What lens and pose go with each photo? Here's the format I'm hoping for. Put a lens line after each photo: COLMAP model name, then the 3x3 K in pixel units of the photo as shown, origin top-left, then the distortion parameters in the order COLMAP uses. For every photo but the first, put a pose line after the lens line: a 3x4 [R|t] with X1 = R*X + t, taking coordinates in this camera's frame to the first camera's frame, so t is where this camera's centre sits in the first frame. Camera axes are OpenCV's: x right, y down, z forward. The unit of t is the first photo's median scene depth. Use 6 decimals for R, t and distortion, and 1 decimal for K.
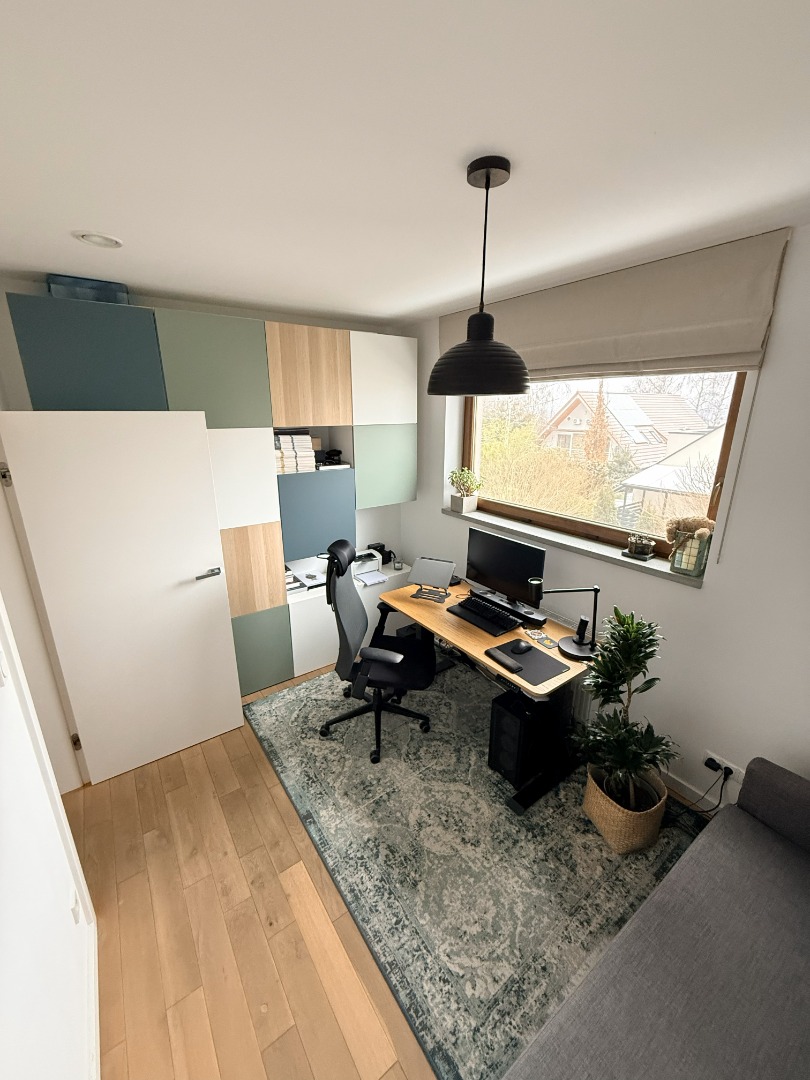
lens RADIAL K [[429.2, 0, 409.0], [0, 429.2, 537.1], [0, 0, 1]] dist [-0.001086, -0.000175]
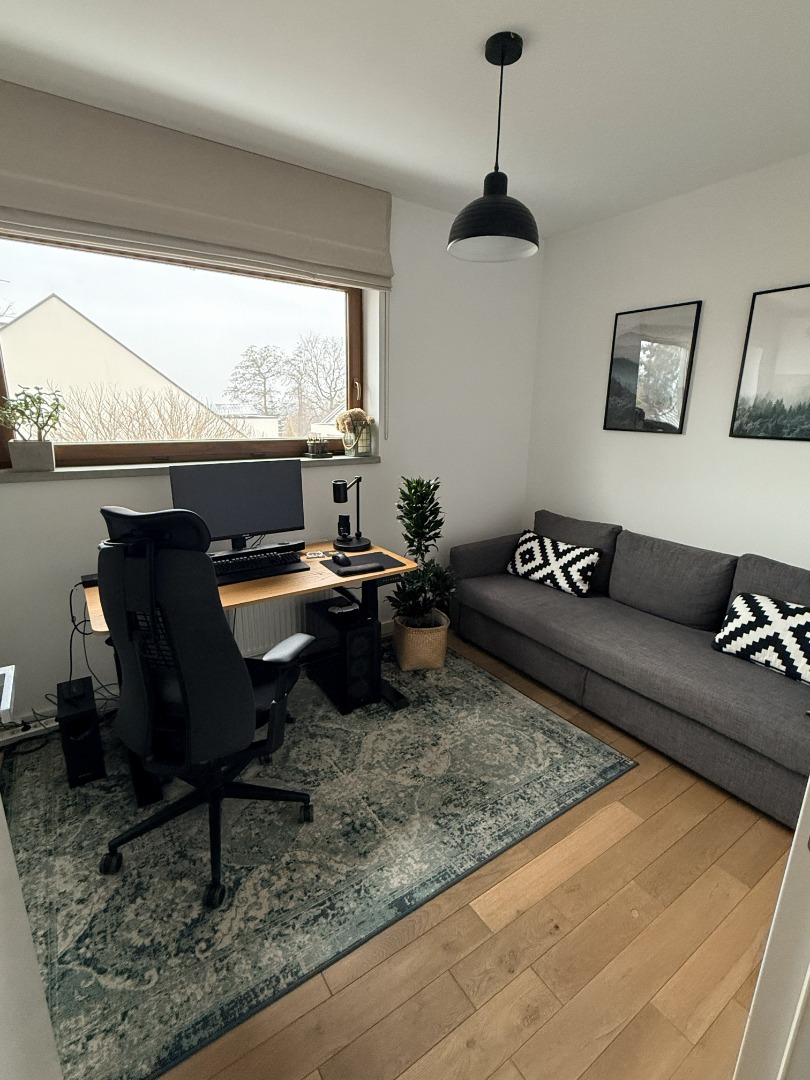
lens RADIAL K [[500.1, 0, 408.8], [0, 500.1, 540.0], [0, 0, 1]] dist [-0.002326, -0.001327]
pose [[0.032686, -0.256135, 0.966088, -0.852286], [0.276261, 0.931261, 0.237555, 0.005538], [-0.960527, 0.259128, 0.101200, 0.847418]]
